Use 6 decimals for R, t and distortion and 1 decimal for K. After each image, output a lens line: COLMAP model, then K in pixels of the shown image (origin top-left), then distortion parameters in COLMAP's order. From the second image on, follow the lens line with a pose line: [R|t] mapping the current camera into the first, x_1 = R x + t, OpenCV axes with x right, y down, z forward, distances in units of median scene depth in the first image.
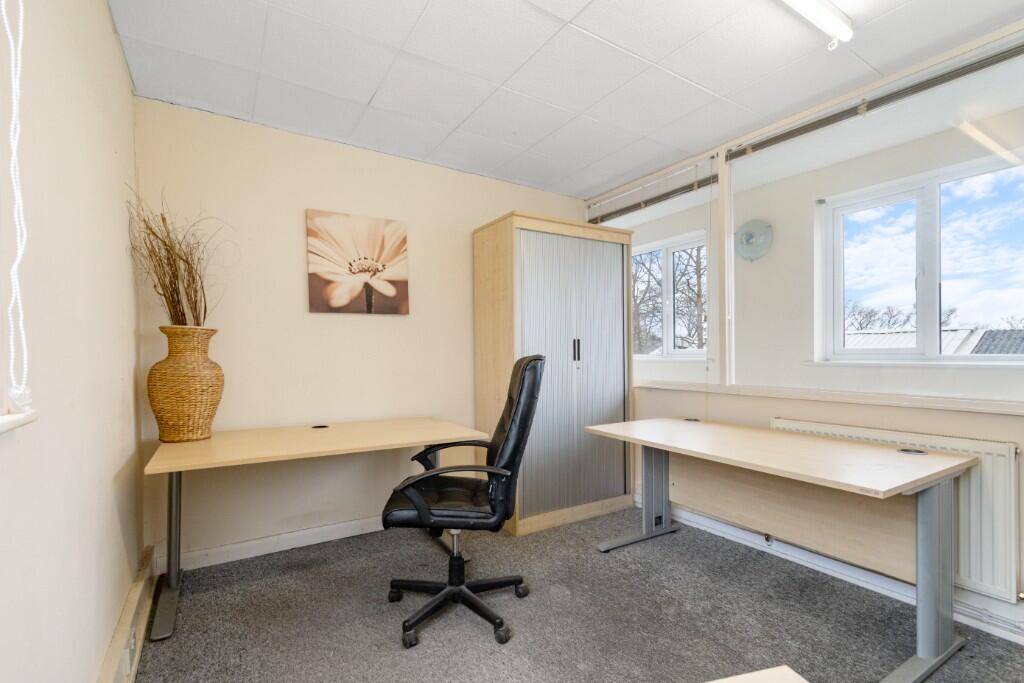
lens RADIAL K [[458.0, 0, 488.5], [0, 458.0, 357.2], [0, 0, 1]] dist [0.000392, 0.000074]
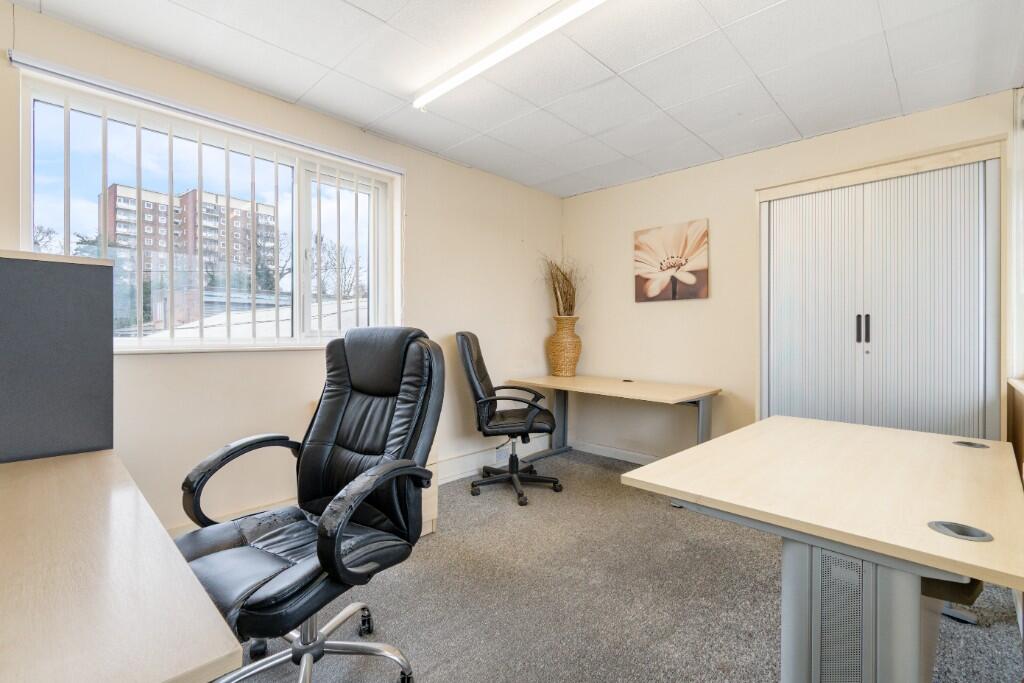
lens RADIAL K [[437.6, 0, 514.8], [0, 437.6, 331.3], [0, 0, 1]] dist [-0.000350, -0.000058]
pose [[0.267286, 0.007682, -0.963587, 0.816139], [-0.011874, 0.999919, 0.004678, -0.008579], [0.963544, 0.010191, 0.267355, 0.254858]]
